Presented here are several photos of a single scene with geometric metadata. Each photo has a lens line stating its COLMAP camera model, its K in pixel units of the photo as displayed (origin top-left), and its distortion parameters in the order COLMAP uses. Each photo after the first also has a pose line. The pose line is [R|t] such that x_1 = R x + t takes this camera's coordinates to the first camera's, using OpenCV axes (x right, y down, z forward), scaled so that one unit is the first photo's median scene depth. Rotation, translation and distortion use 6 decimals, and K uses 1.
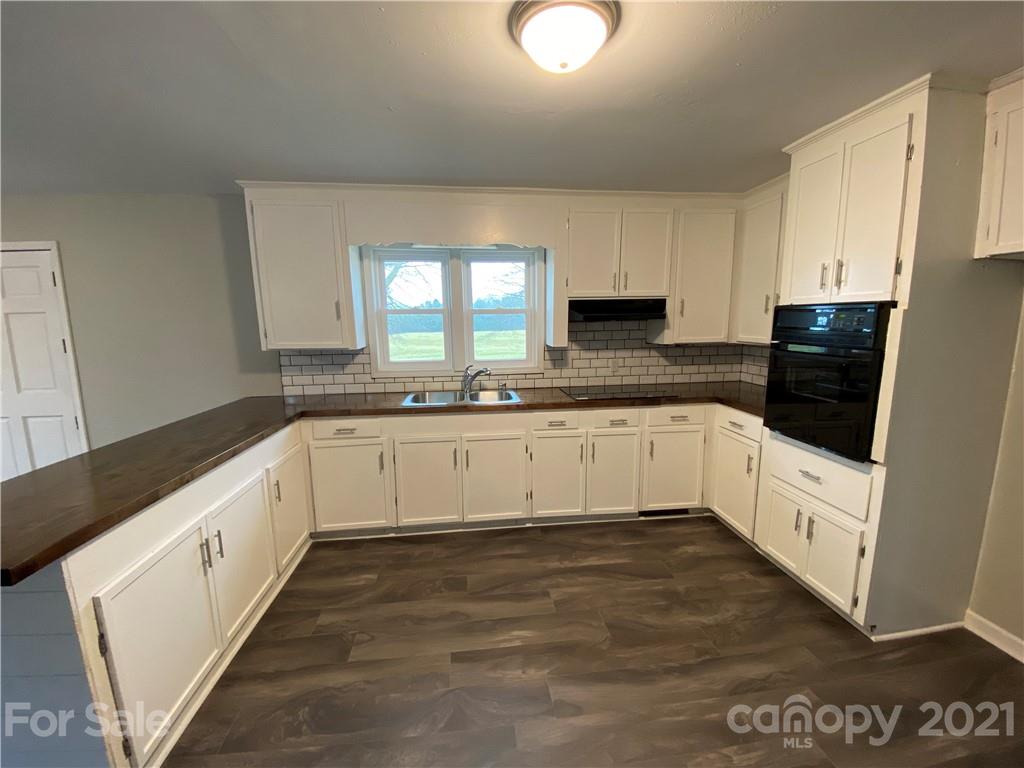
lens RADIAL K [[411.7, 0, 510.2], [0, 411.7, 378.6], [0, 0, 1]] dist [0.004262, -0.011184]
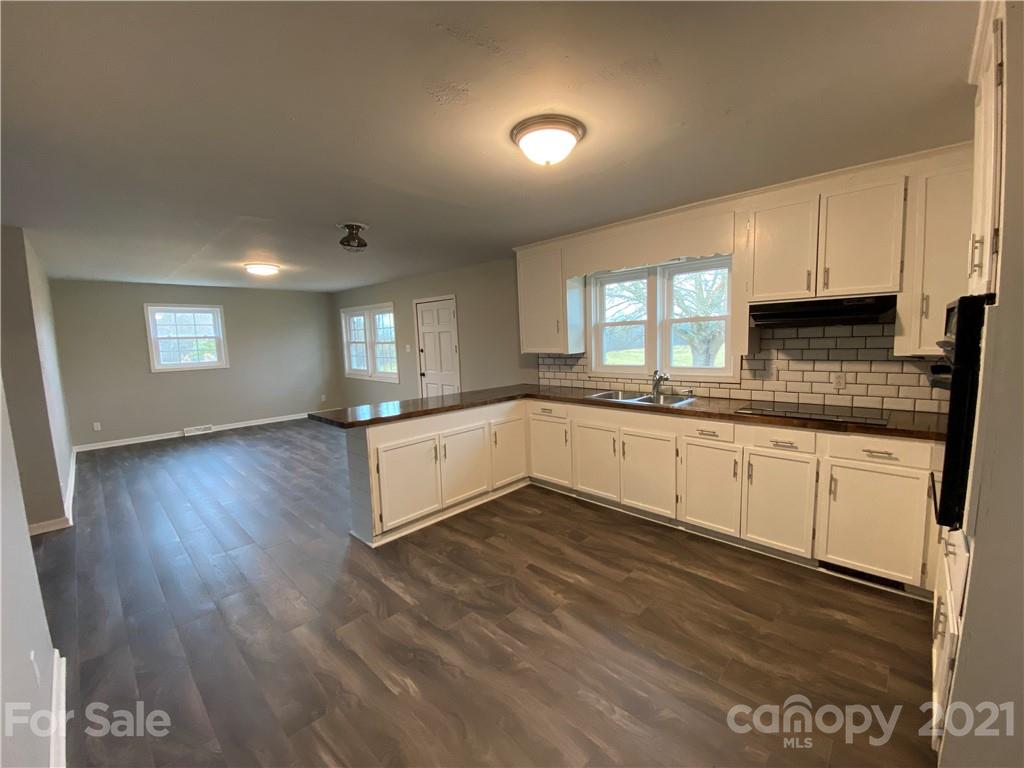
lens RADIAL K [[411.7, 0, 515.0], [0, 411.7, 380.9], [0, 0, 1]] dist [0.004262, -0.011184]
pose [[0.632676, 0.070447, -0.771206, 0.585545], [-0.078259, 0.996572, 0.026831, -0.005404], [0.770452, 0.043378, 0.636021, 0.005016]]
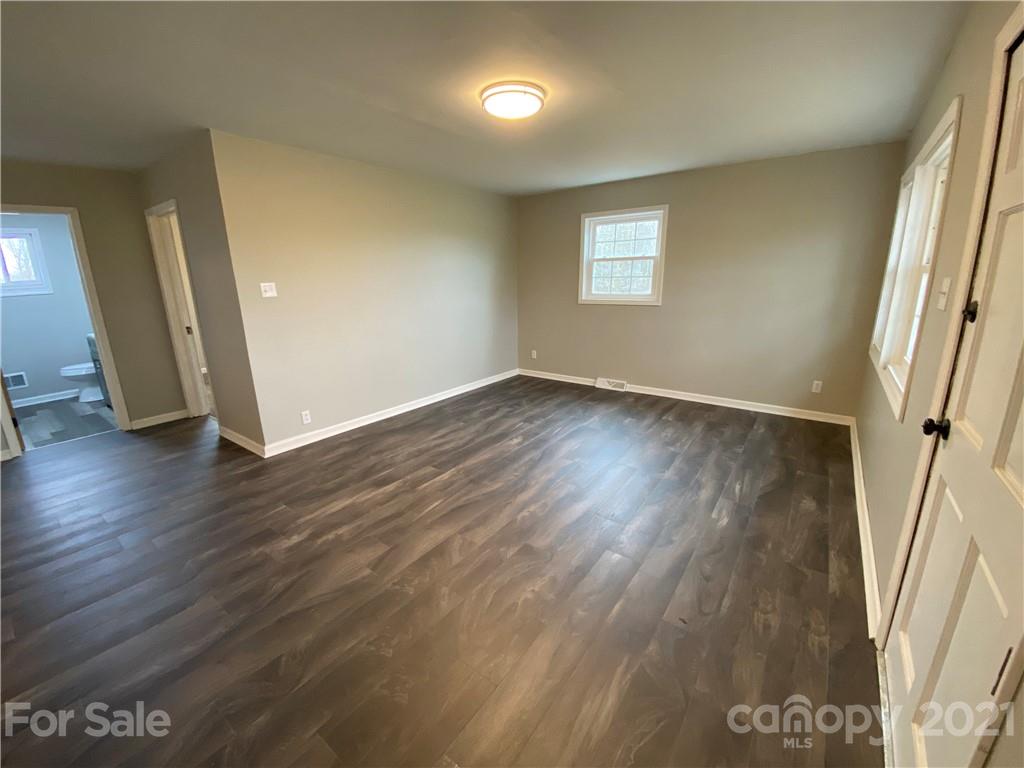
lens RADIAL K [[411.7, 0, 519.7], [0, 411.7, 383.7], [0, 0, 1]] dist [0.004262, -0.011184]
pose [[-0.681625, 0.197343, -0.704587, -0.818229], [-0.081687, 0.936400, 0.341295, -0.105056], [0.727128, 0.290190, -0.622154, 0.954095]]
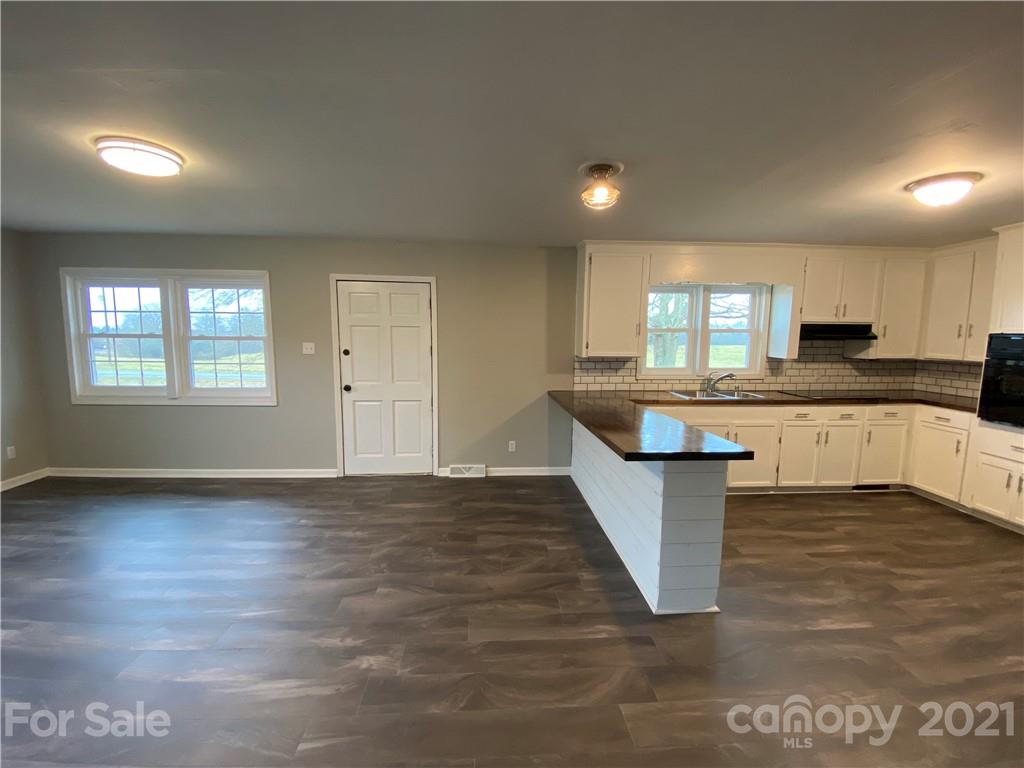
lens RADIAL K [[411.7, 0, 512.4], [0, 411.7, 381.2], [0, 0, 1]] dist [0.004262, -0.011184]
pose [[0.997975, 0.024091, -0.058867, -0.770781], [-0.025733, 0.999296, -0.027299, 0.059096], [0.058168, 0.028759, 0.997892, -0.414725]]
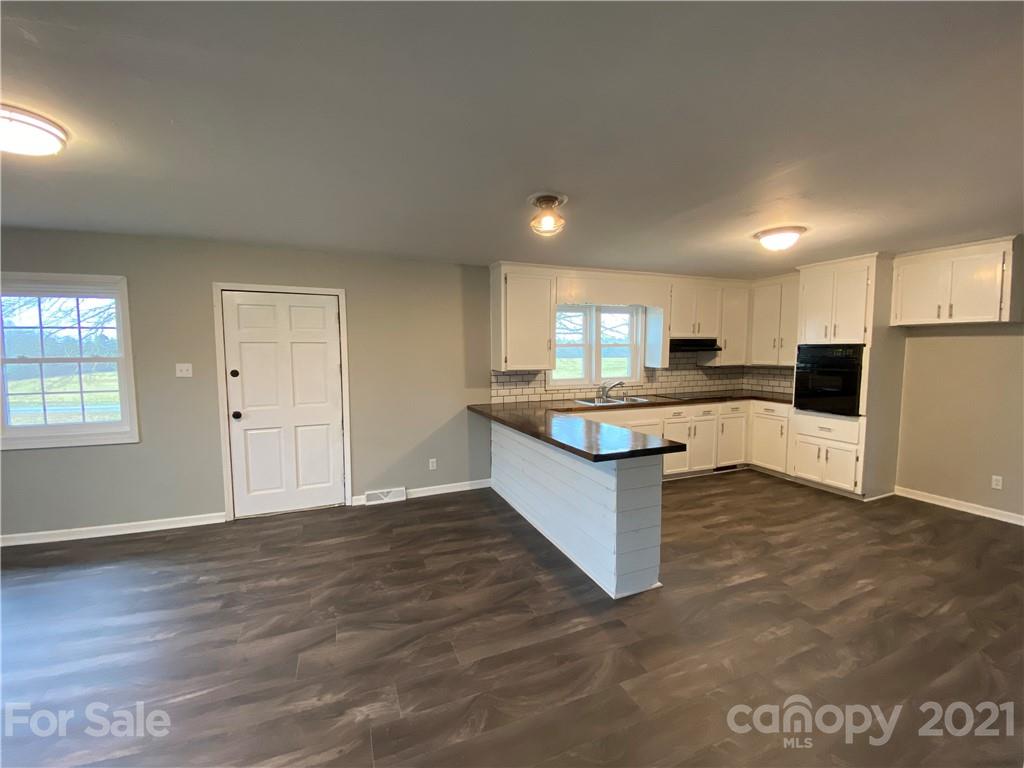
lens RADIAL K [[411.7, 0, 510.6], [0, 411.7, 379.4], [0, 0, 1]] dist [0.004262, -0.011184]
pose [[0.964976, -0.013105, 0.262010, -0.967667], [0.032203, 0.997115, -0.068729, 0.063931], [-0.260354, 0.074760, 0.962615, -0.418598]]
